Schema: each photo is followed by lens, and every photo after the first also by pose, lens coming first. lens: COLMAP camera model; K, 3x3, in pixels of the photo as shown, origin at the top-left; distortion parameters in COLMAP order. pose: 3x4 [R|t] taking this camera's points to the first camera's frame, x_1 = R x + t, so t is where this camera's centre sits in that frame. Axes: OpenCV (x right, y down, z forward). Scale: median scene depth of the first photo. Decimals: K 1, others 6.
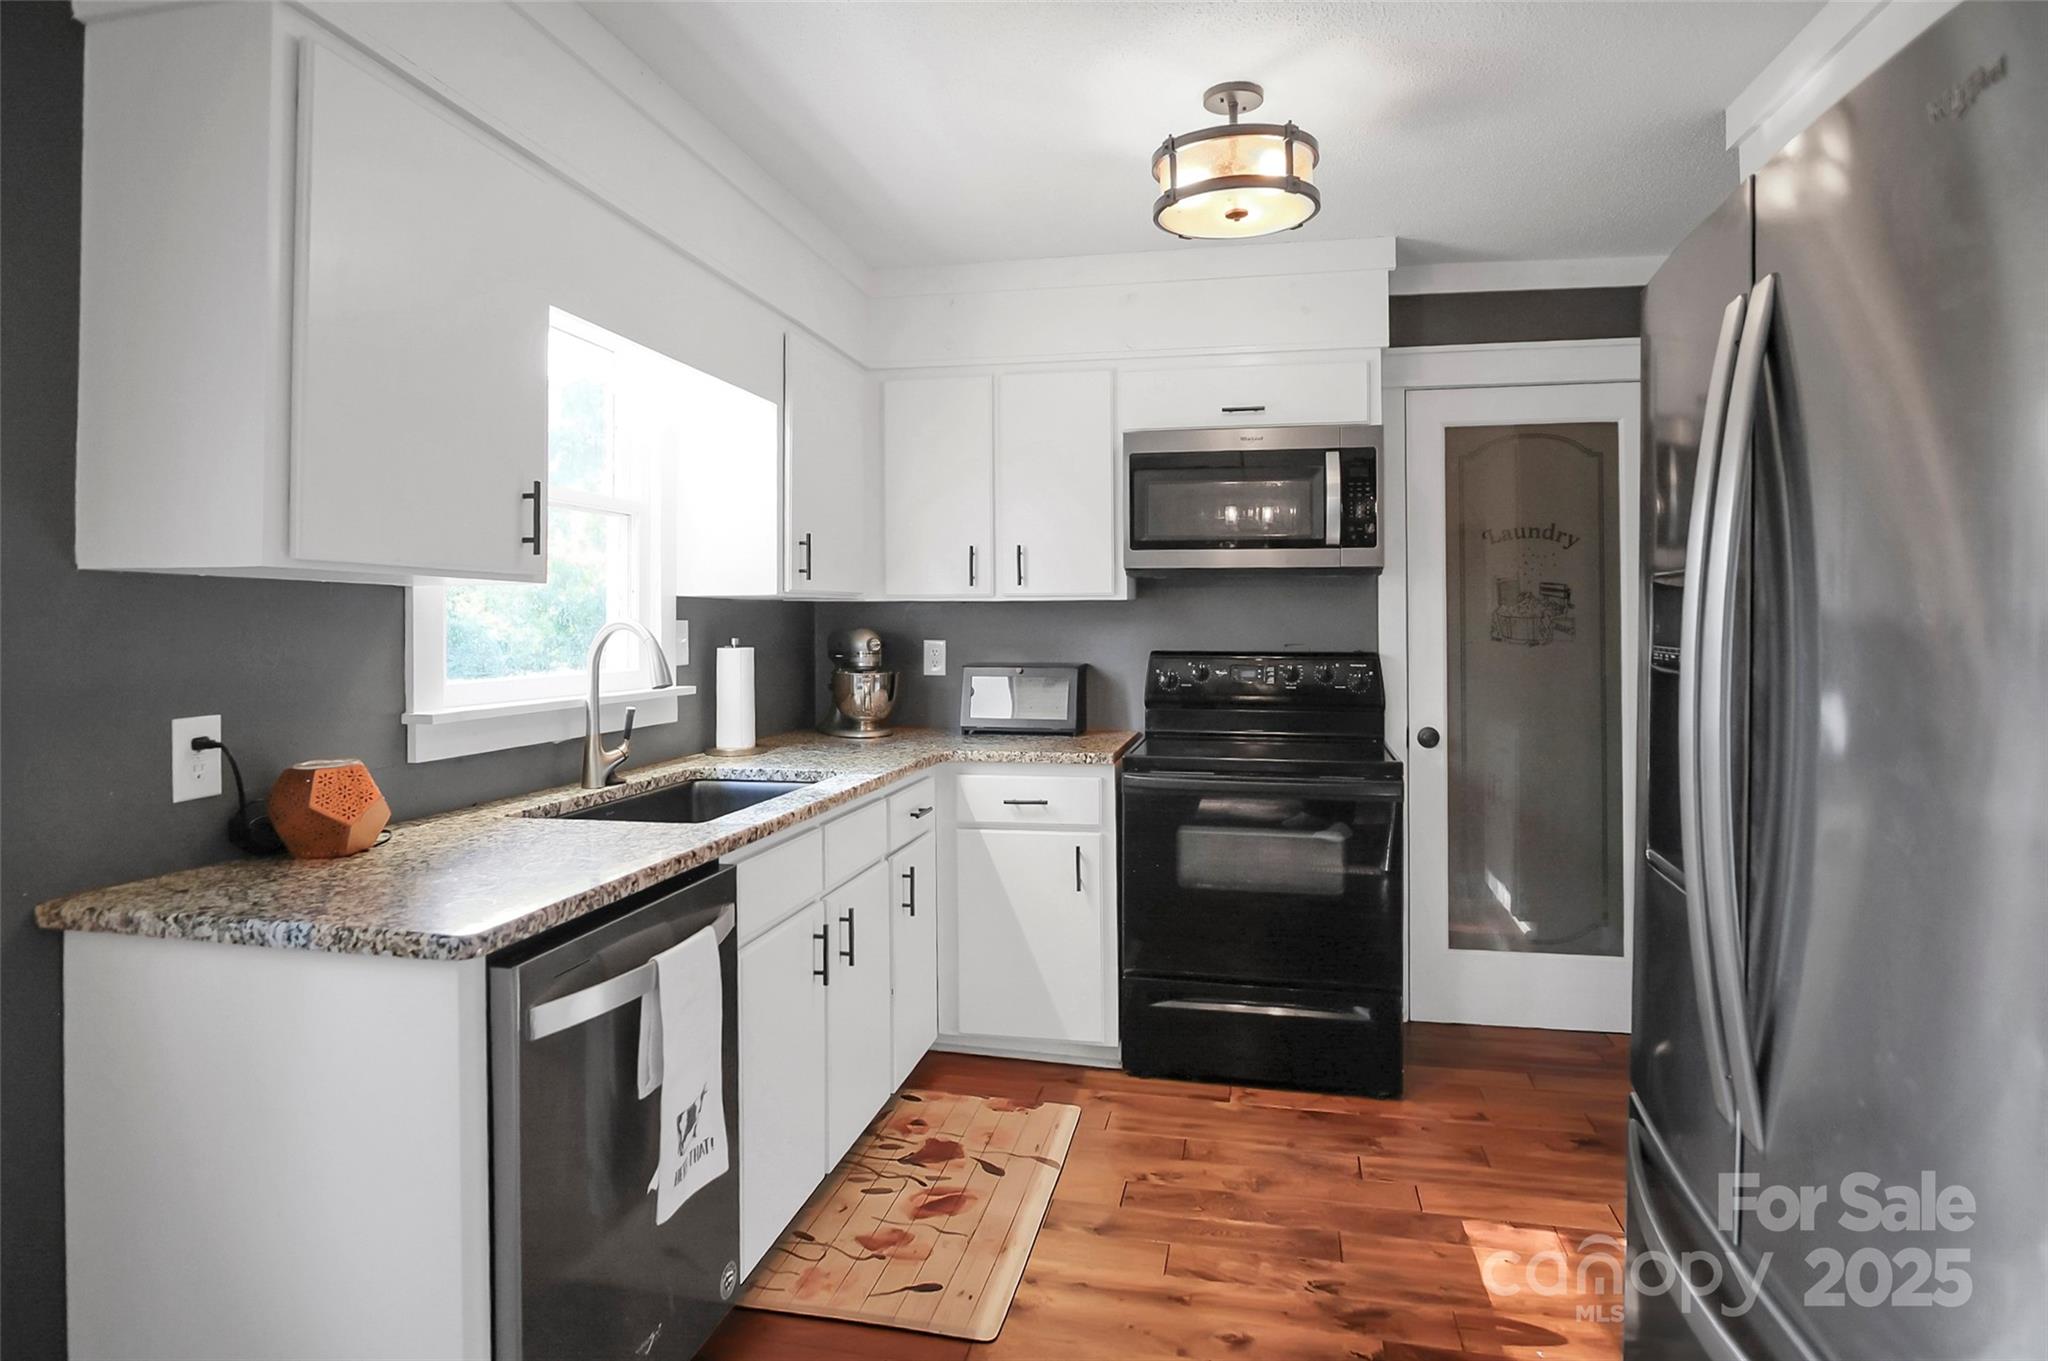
lens RADIAL K [[1133.7, 0, 1020.5], [0, 1133.7, 598.9], [0, 0, 1]] dist [-0.026121, 0.008807]
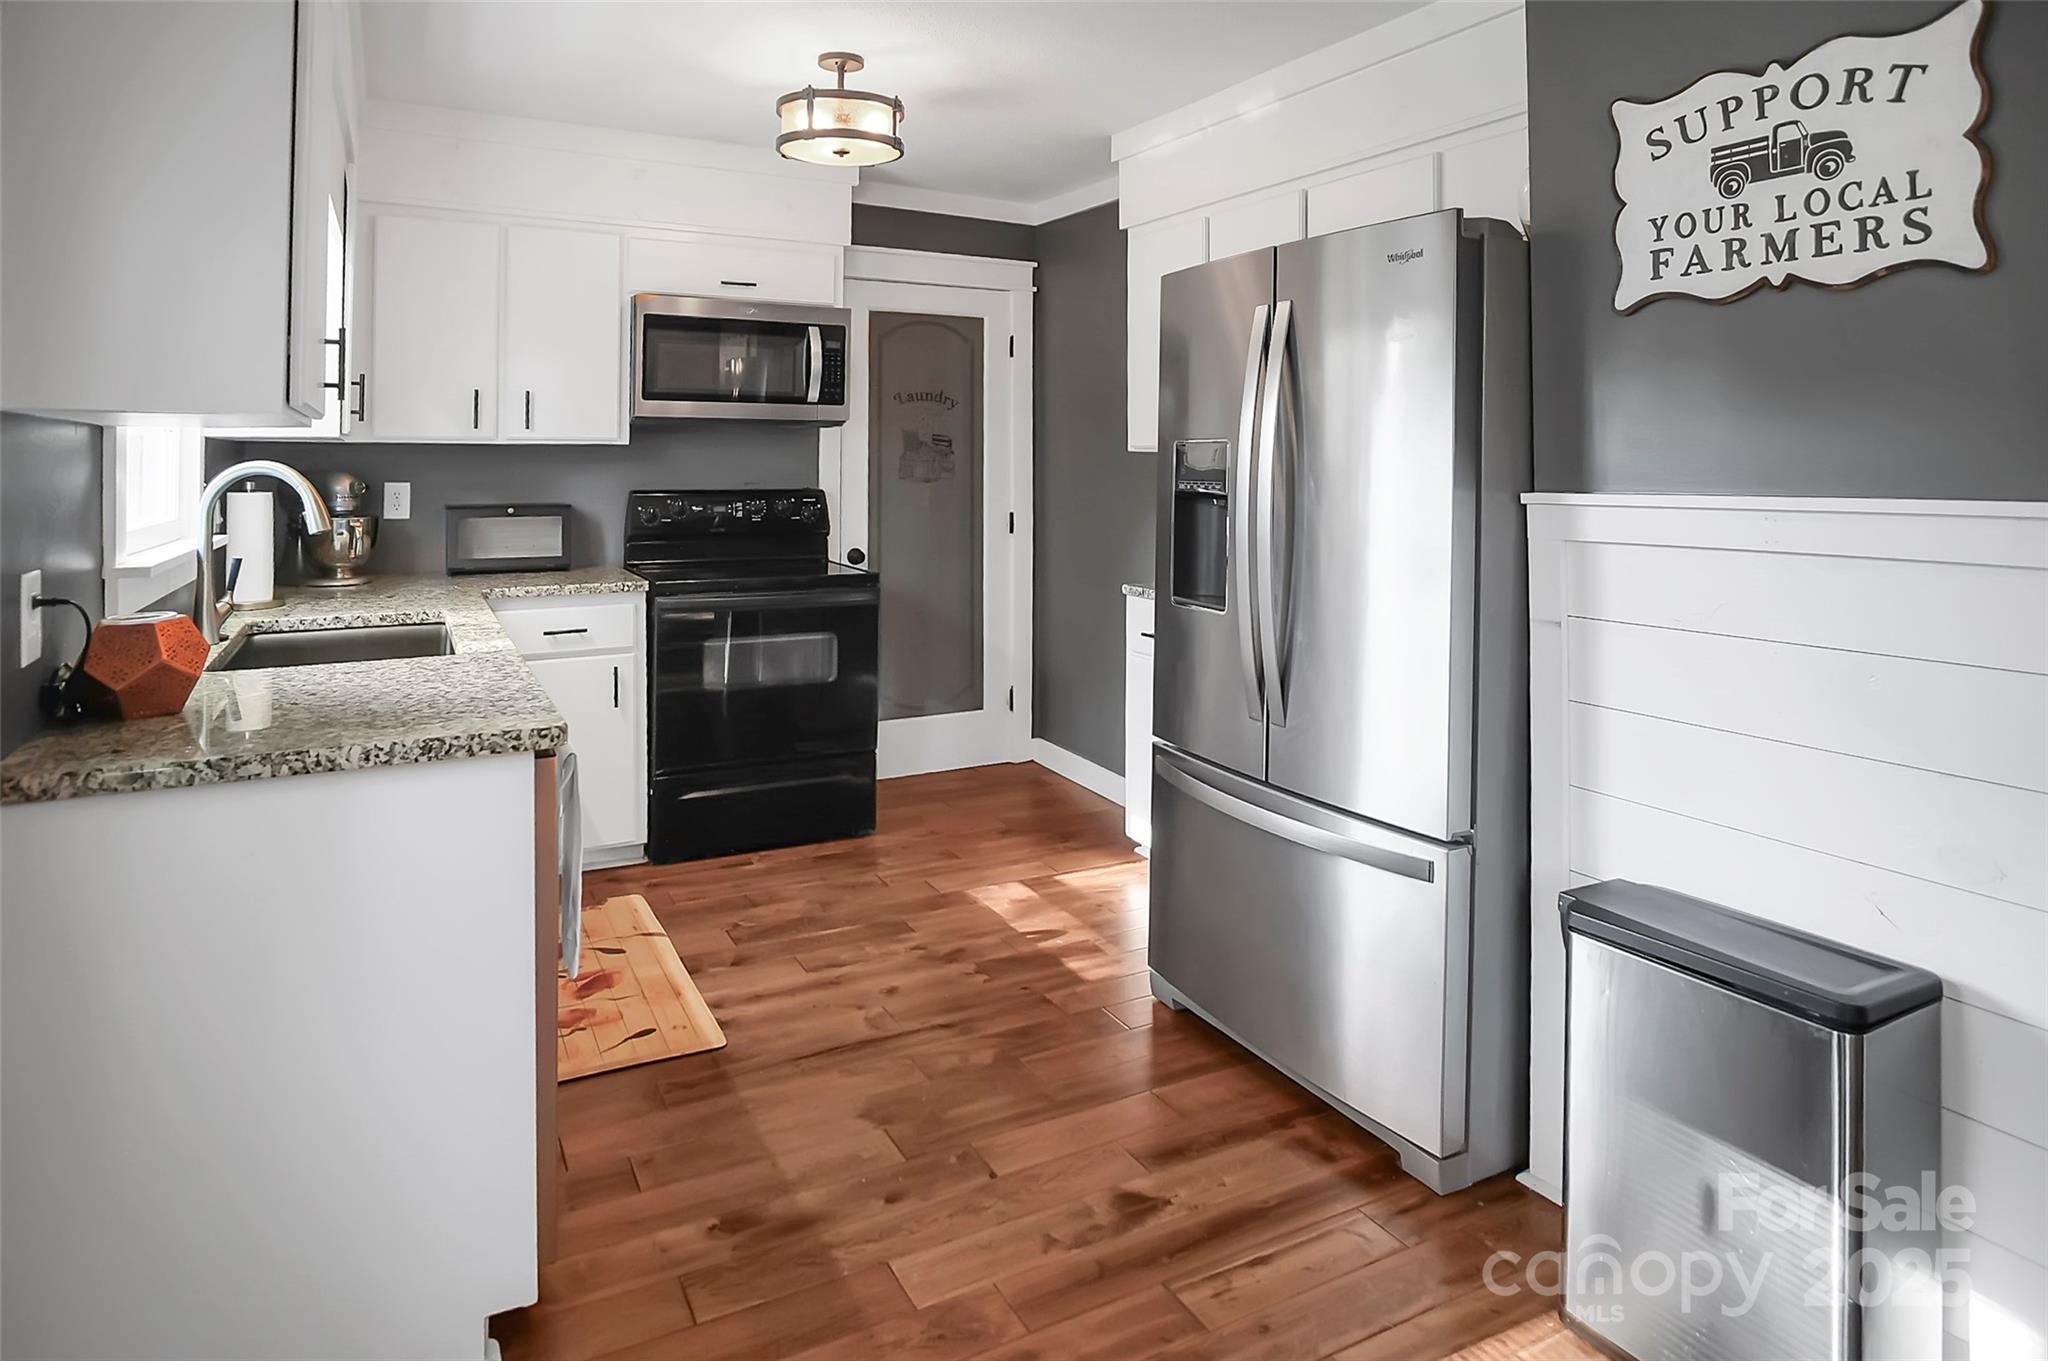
lens RADIAL K [[1133.7, 0, 1026.7], [0, 1133.7, 430.2], [0, 0, 1]] dist [-0.026121, 0.008807]
pose [[0.768423, 0.021856, 0.639569, -0.428496], [-0.017956, 0.999759, -0.012591, -0.007632], [-0.639690, -0.001809, 0.768631, -0.125433]]
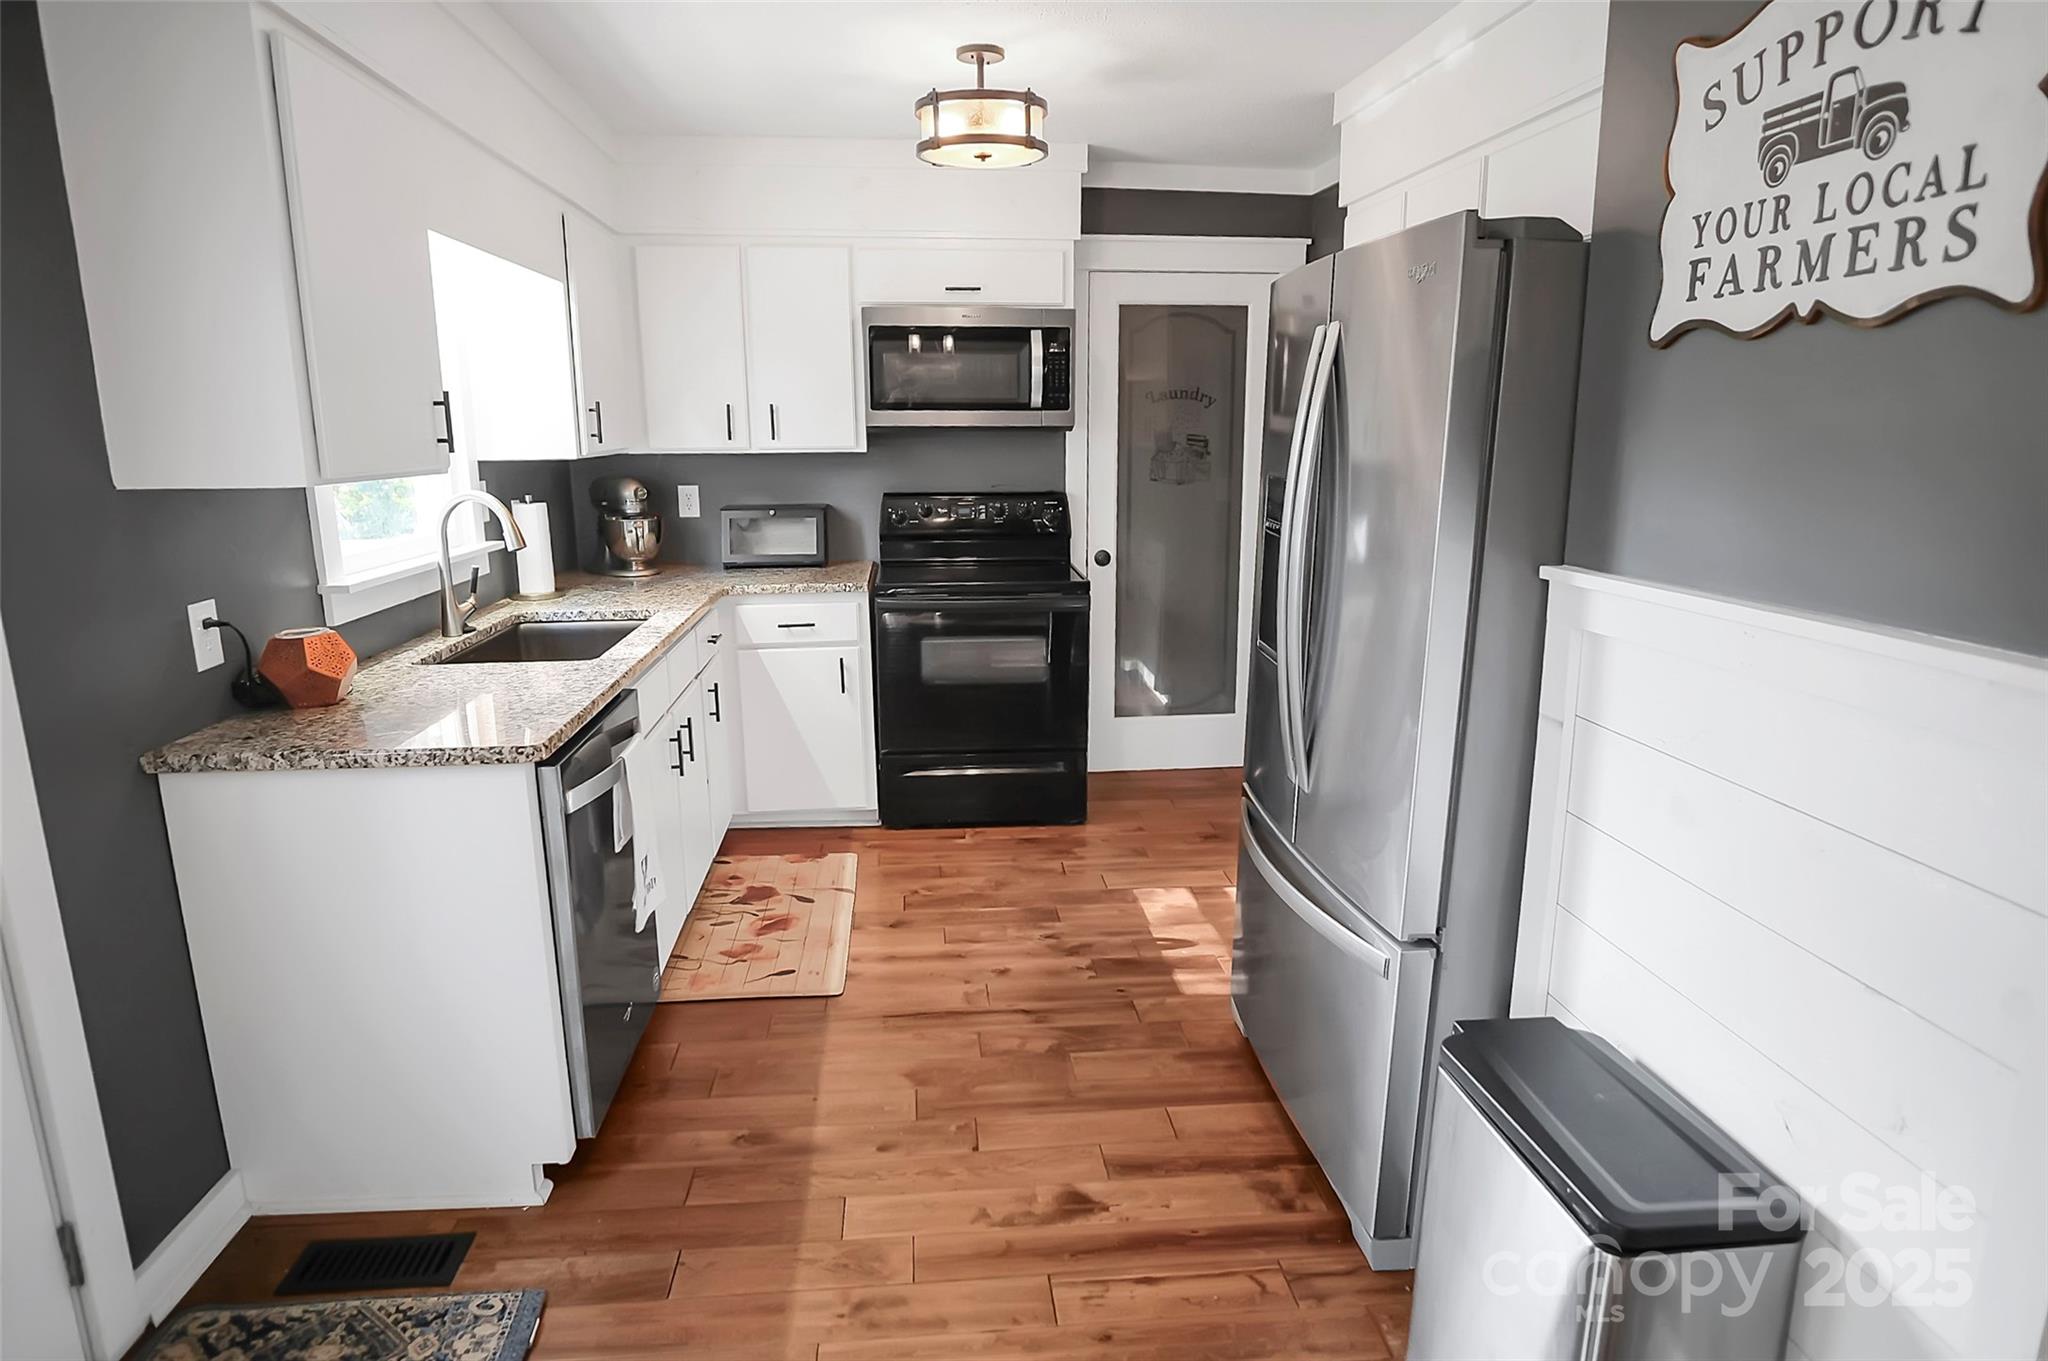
lens RADIAL K [[1133.7, 0, 1028.0], [0, 1133.7, 652.5], [0, 0, 1]] dist [-0.026121, 0.008807]
pose [[0.952123, -0.060911, 0.299586, -0.153118], [-0.004761, 0.976878, 0.213745, -0.065366], [-0.305678, -0.204938, 0.929818, -0.259596]]
